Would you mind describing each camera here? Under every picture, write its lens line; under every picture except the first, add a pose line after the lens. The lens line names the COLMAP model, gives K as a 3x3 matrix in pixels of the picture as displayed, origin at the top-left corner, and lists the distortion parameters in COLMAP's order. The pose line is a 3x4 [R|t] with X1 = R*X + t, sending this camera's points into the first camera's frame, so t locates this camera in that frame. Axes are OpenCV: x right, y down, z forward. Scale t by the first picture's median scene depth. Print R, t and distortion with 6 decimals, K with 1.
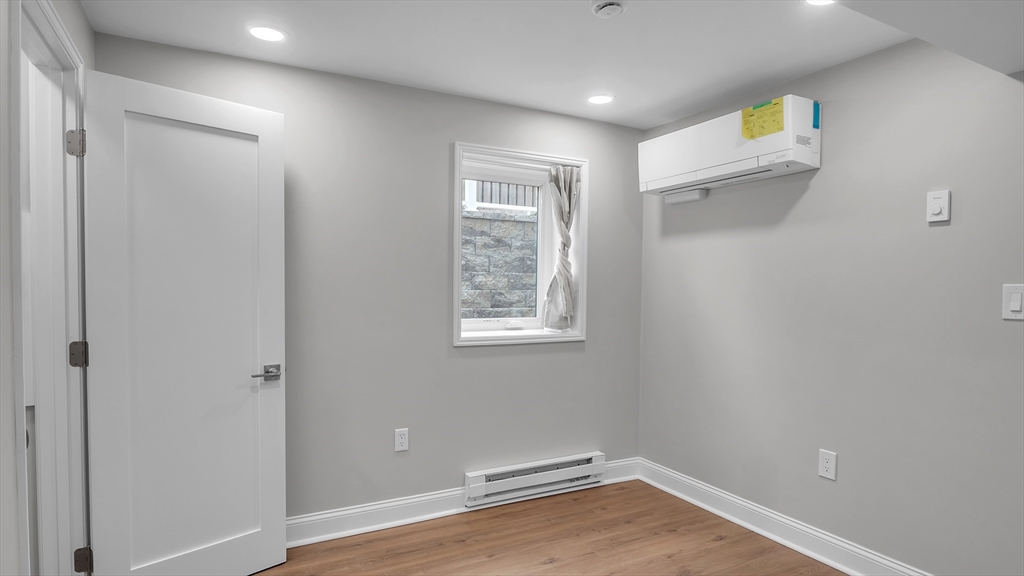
lens RADIAL K [[562.4, 0, 513.7], [0, 562.4, 297.8], [0, 0, 1]] dist [-0.004430, -0.006265]
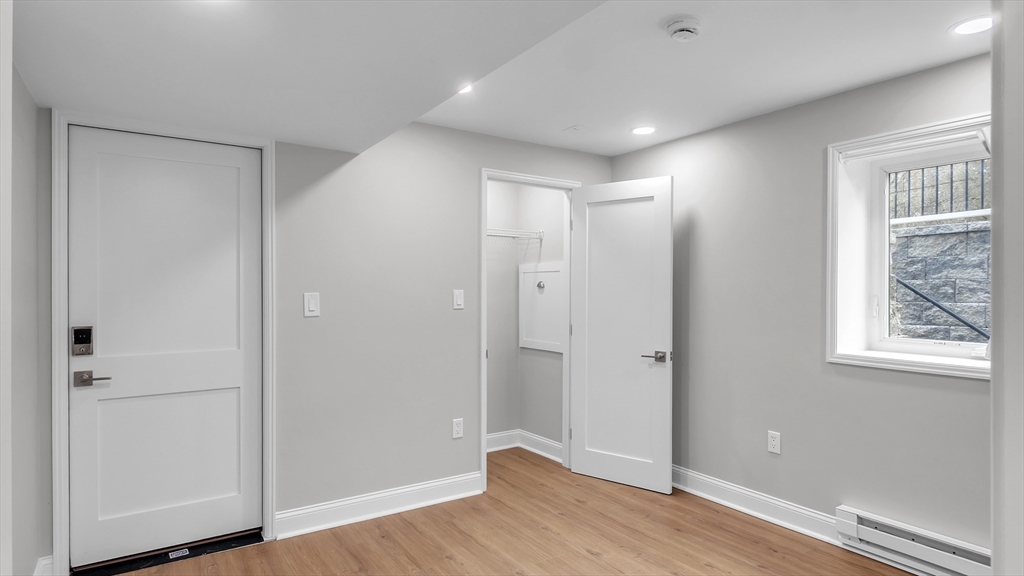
lens RADIAL K [[553.5, 0, 507.9], [0, 553.5, 298.7], [0, 0, 1]] dist [-0.000057, -0.001719]
pose [[0.103467, 0.005814, -0.994616, 0.793652], [-0.028839, 0.999580, 0.002843, -0.007033], [0.994215, 0.028390, 0.103591, 0.386473]]
